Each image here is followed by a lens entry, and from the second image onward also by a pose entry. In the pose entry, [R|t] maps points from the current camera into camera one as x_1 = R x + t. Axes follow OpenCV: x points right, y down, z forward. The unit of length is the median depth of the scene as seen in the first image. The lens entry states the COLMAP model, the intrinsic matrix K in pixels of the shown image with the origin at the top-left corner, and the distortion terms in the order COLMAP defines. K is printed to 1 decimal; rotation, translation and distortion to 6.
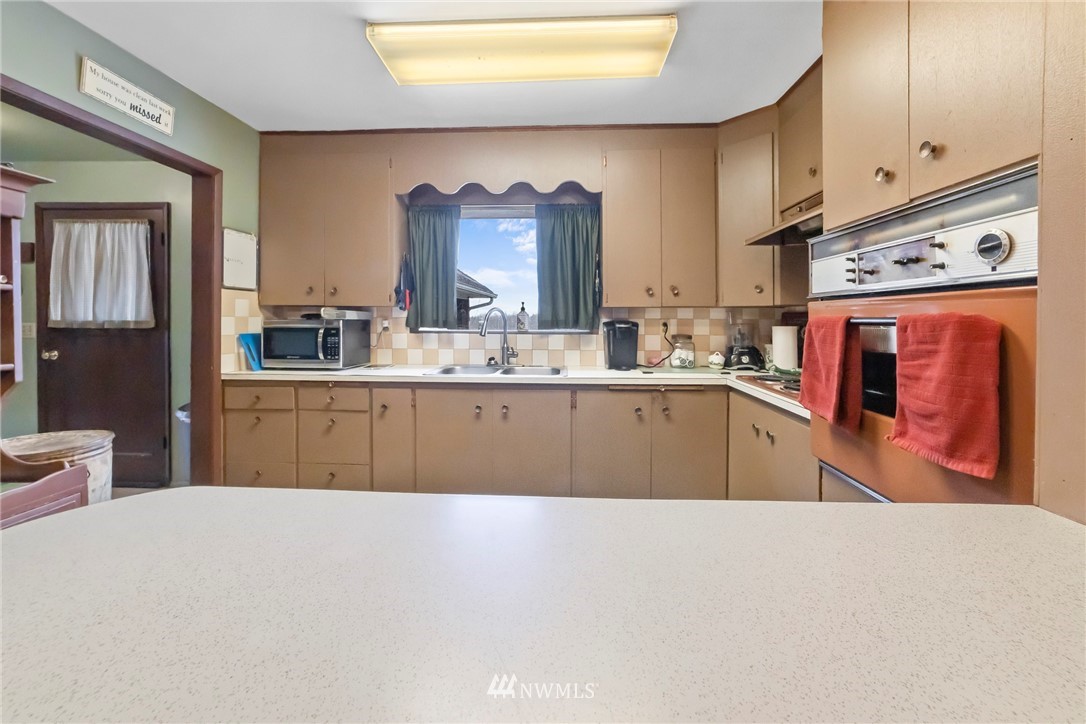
lens RADIAL K [[430.5, 0, 549.4], [0, 430.5, 319.2], [0, 0, 1]] dist [-0.007995, 0.002385]
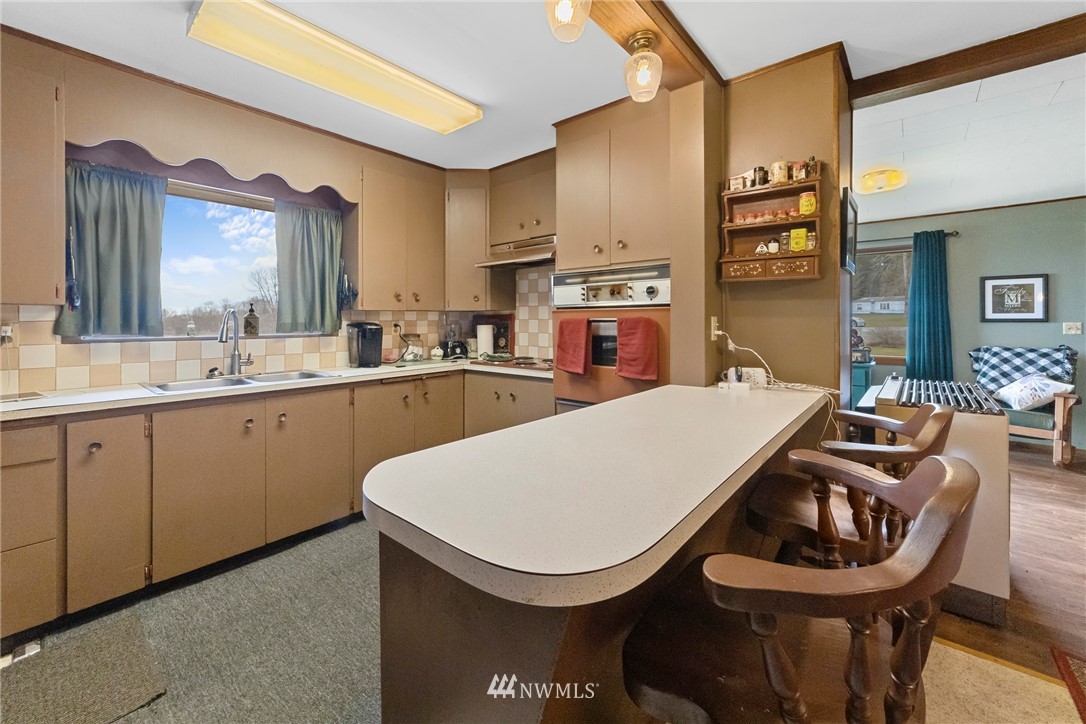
lens RADIAL K [[430.5, 0, 545.8], [0, 430.5, 319.6], [0, 0, 1]] dist [-0.007995, 0.002385]
pose [[0.611437, -0.004937, 0.791278, -0.444174], [0.007579, 0.999971, 0.000383, -0.000951], [-0.791257, 0.005763, 0.611457, -0.026834]]
